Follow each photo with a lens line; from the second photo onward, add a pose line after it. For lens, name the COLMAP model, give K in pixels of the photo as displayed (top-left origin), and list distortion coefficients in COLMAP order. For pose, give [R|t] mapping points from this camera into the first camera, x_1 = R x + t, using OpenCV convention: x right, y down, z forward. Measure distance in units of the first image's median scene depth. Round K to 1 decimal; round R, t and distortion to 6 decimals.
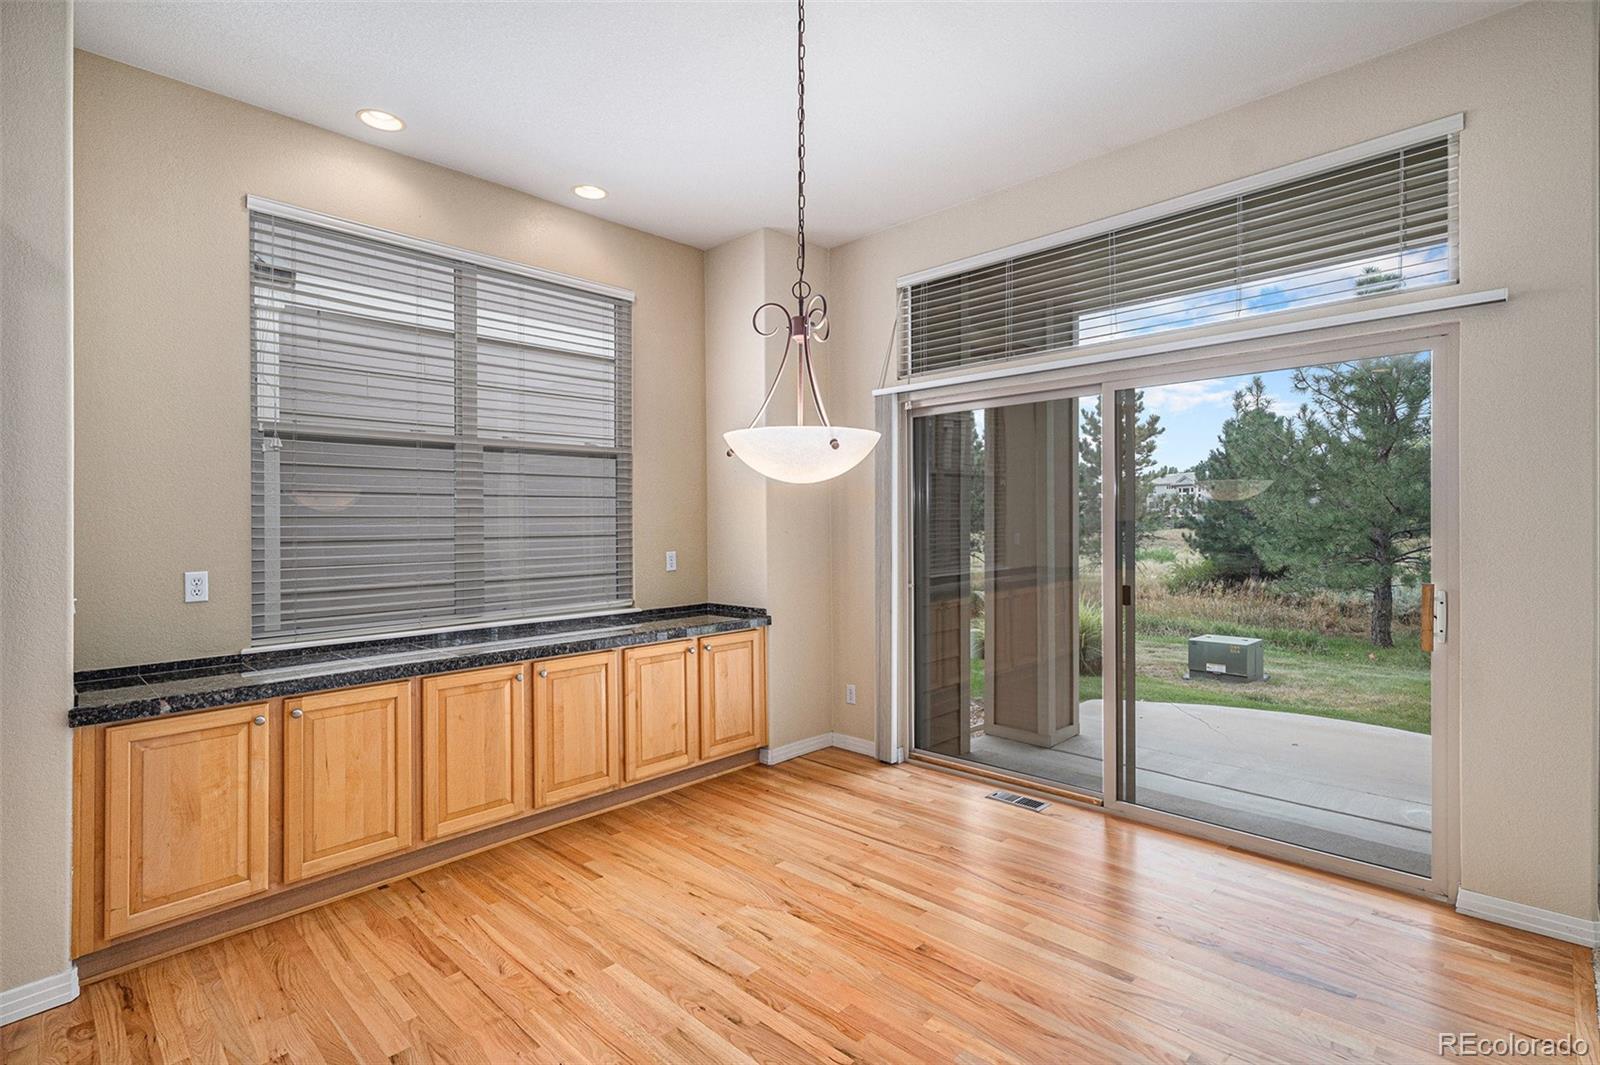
lens RADIAL K [[781.0, 0, 819.4], [0, 781.0, 523.7], [0, 0, 1]] dist [0.006094, -0.001204]
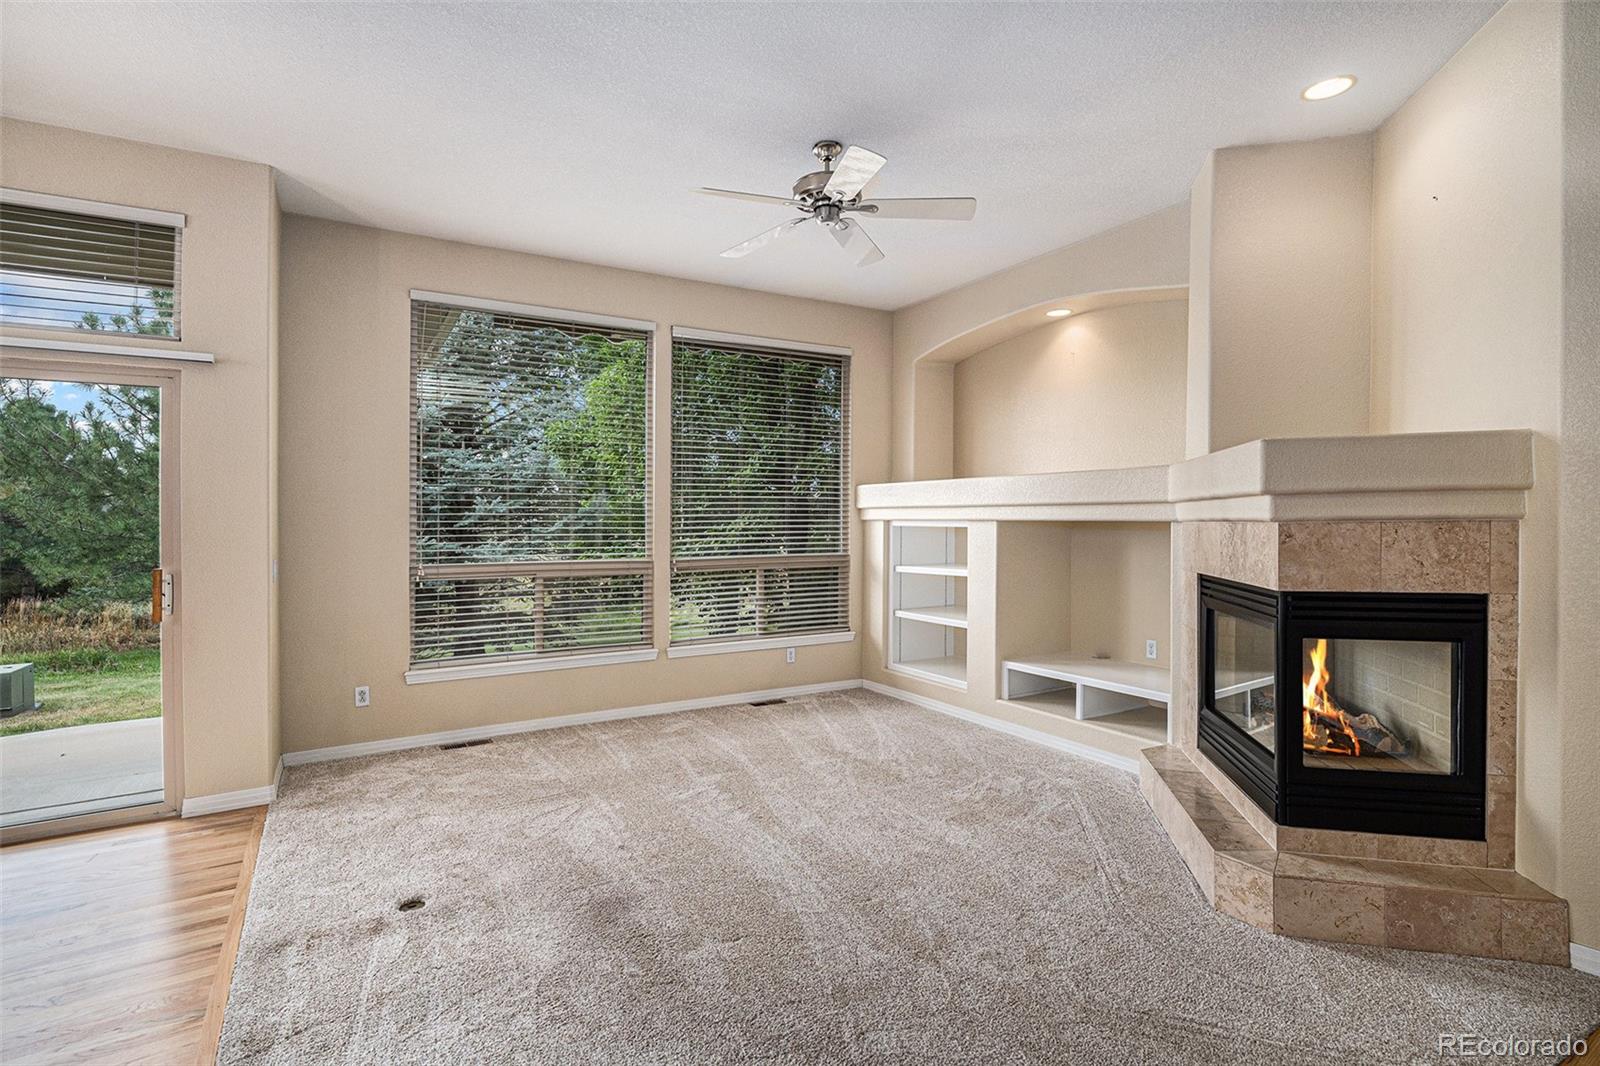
lens RADIAL K [[781.0, 0, 787.4], [0, 781.0, 525.9], [0, 0, 1]] dist [0.006094, -0.001204]
pose [[0.292670, 0.000276, 0.956213, -0.023601], [0.009041, 0.999954, -0.003056, 0.002714], [-0.956171, 0.009540, 0.292655, -0.056822]]
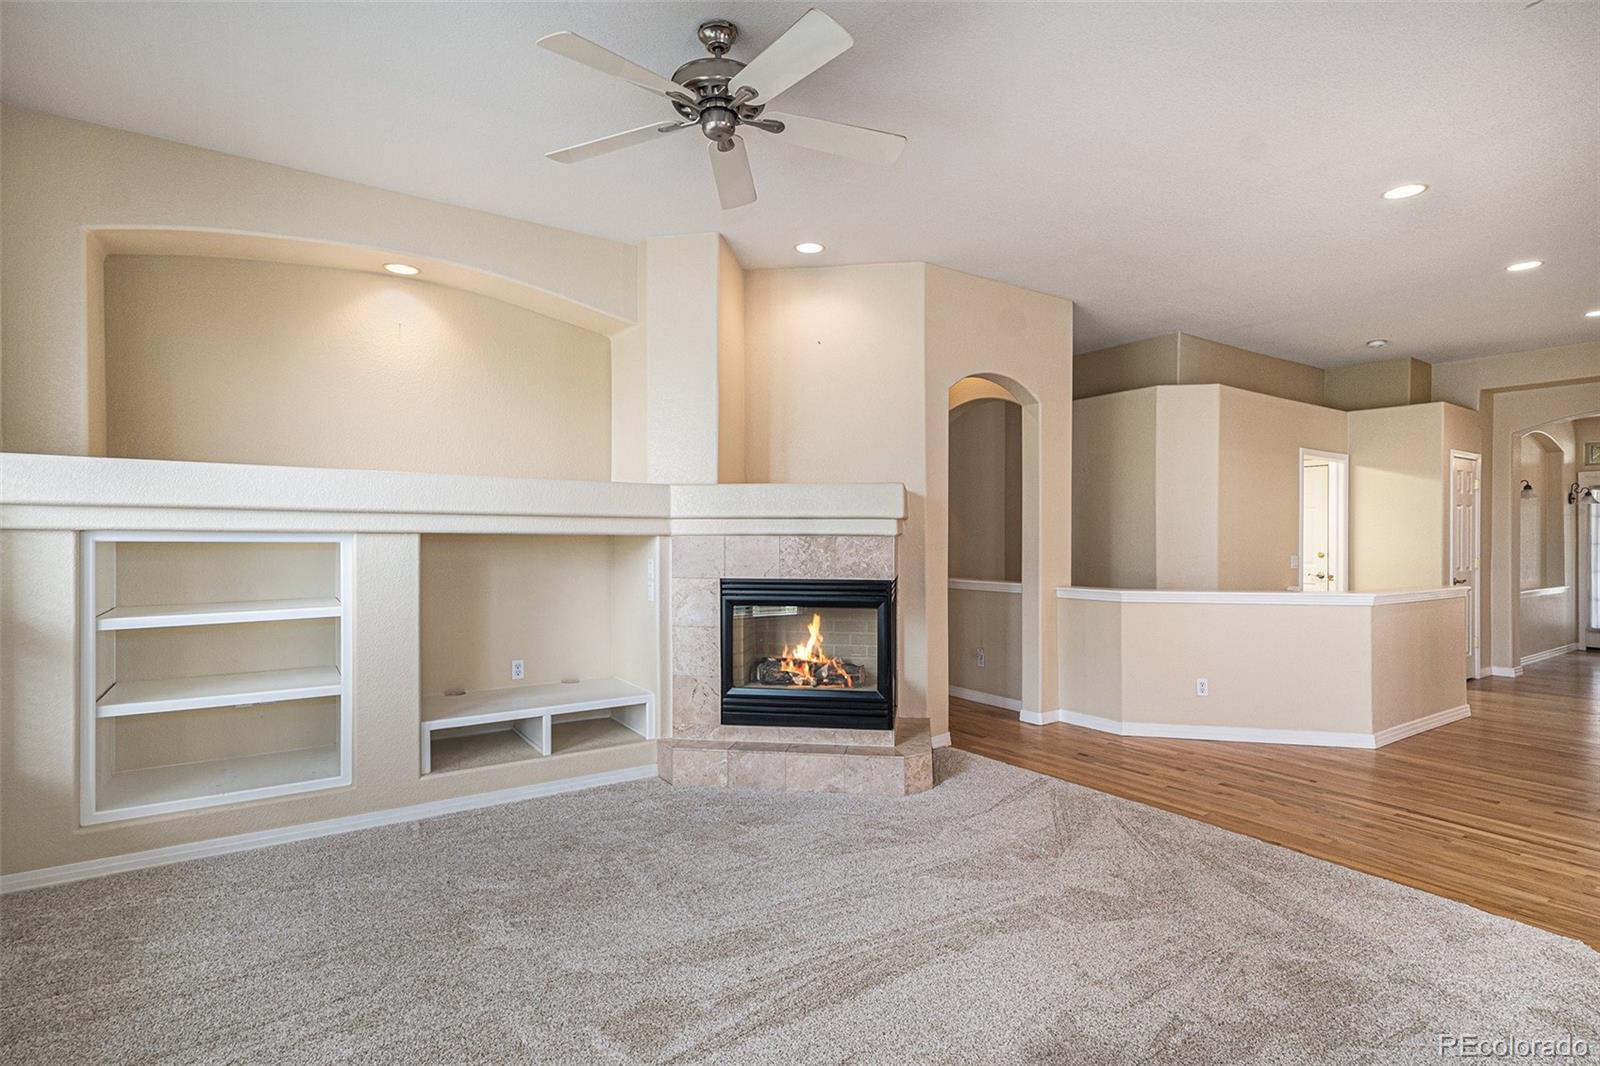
lens RADIAL K [[781.0, 0, 803.6], [0, 781.0, 537.9], [0, 0, 1]] dist [0.006094, -0.001204]
pose [[-0.975780, 0.003461, 0.218729, 0.130764], [0.005170, 0.999960, 0.007245, 0.000866], [-0.218695, 0.008200, -0.975759, 0.143765]]
